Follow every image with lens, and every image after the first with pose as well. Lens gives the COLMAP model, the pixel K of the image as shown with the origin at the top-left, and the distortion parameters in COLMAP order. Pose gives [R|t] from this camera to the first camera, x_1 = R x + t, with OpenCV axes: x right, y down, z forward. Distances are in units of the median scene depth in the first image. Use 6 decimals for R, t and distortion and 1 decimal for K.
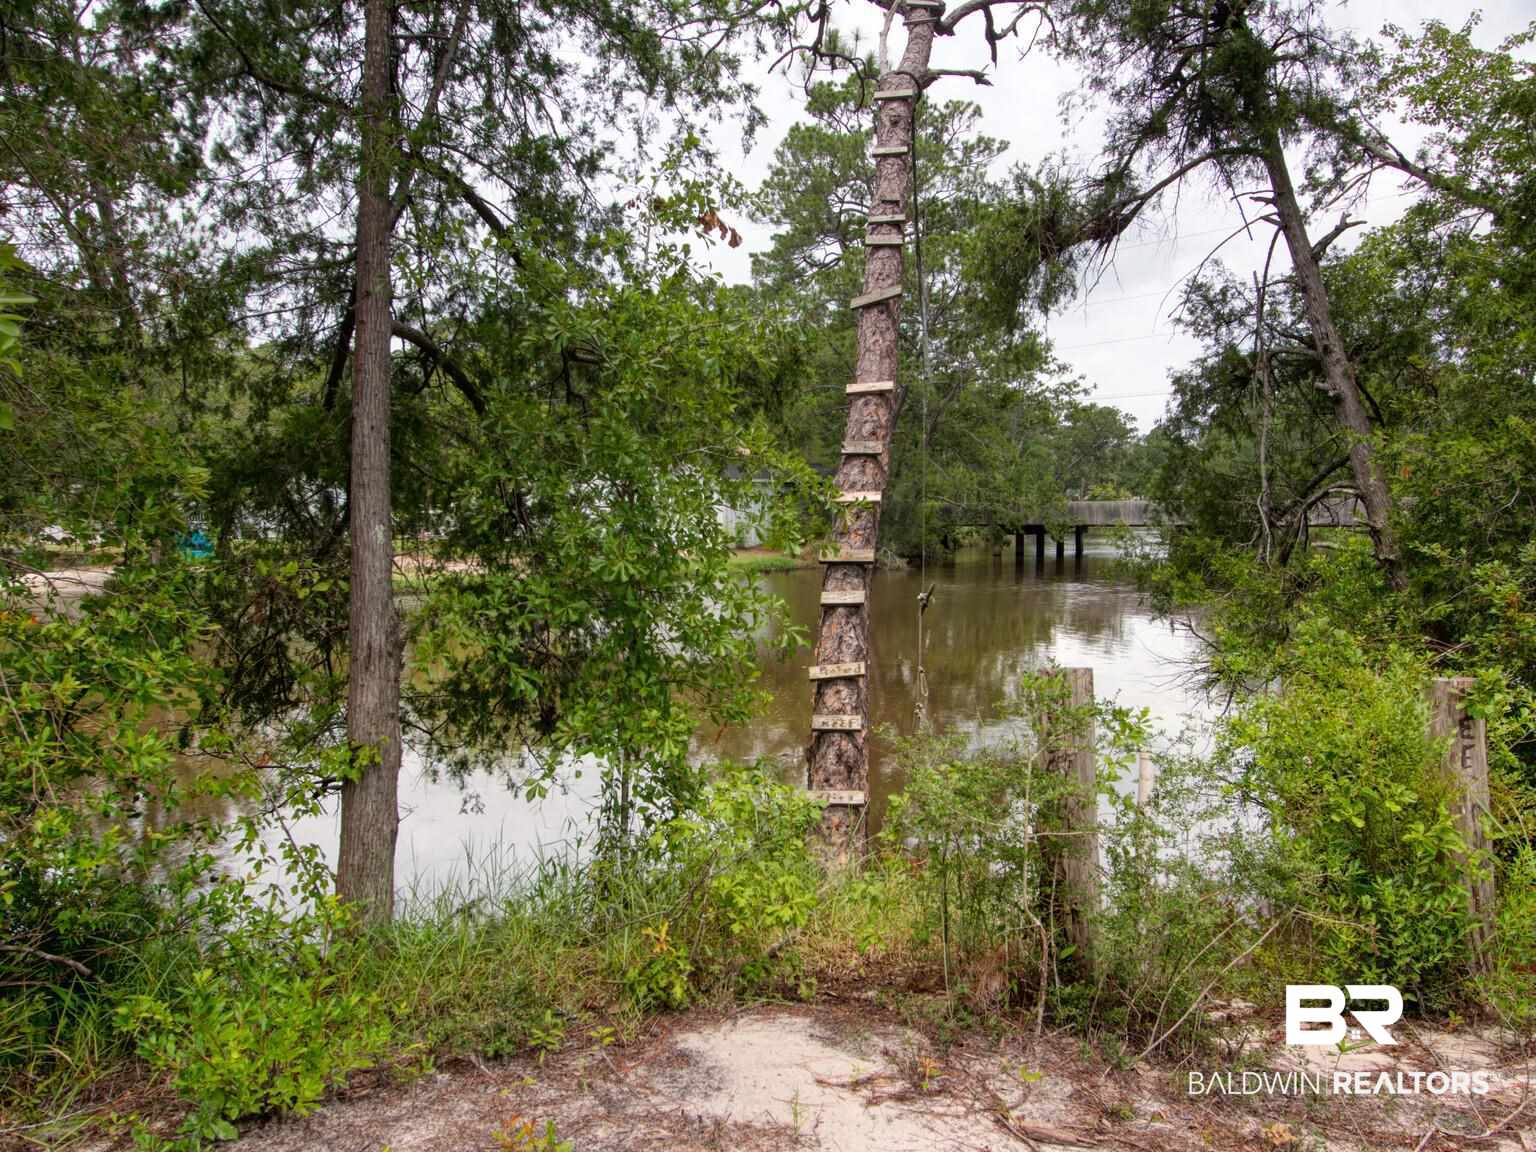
lens RADIAL K [[1252.3, 0, 768.4], [0, 1252.3, 579.5], [0, 0, 1]] dist [-0.032187, -0.007960]
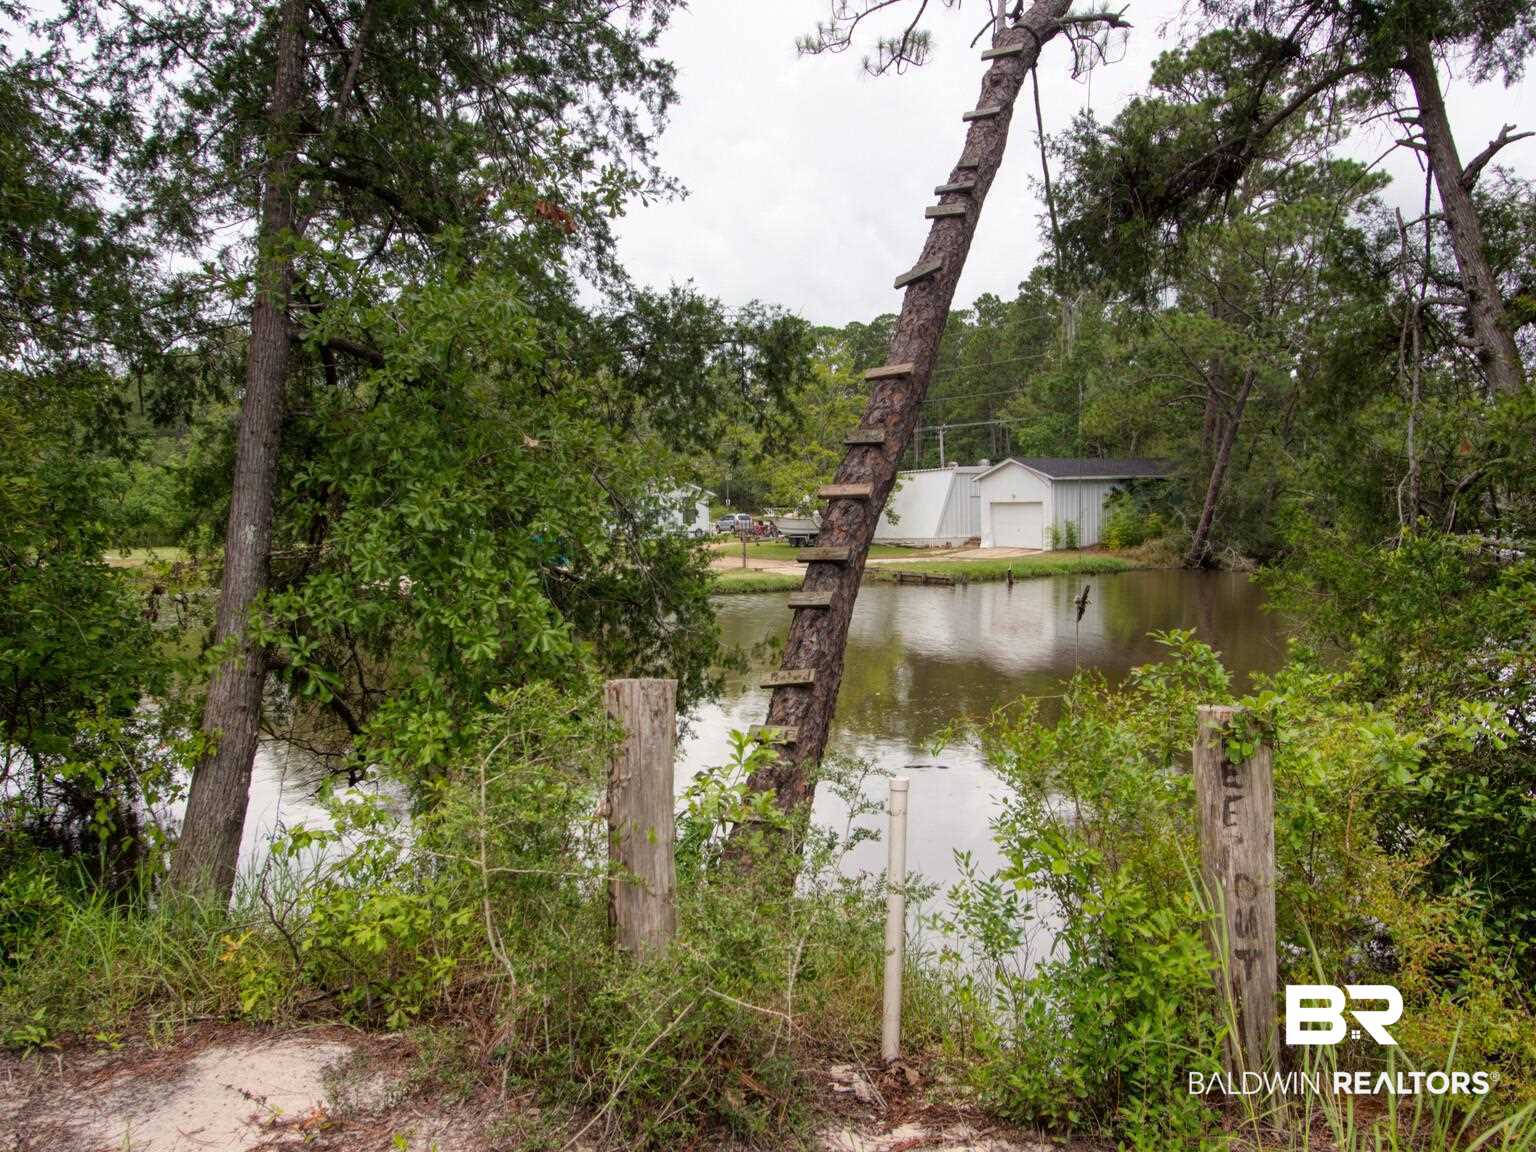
lens RADIAL K [[1252.3, 0, 767.6], [0, 1252.3, 572.5], [0, 0, 1]] dist [-0.032187, -0.007960]
pose [[0.947673, -0.000907, -0.319241, 0.259319], [-0.001286, 0.999977, -0.006657, 0.001058], [0.319239, 0.006719, 0.947650, 0.088480]]
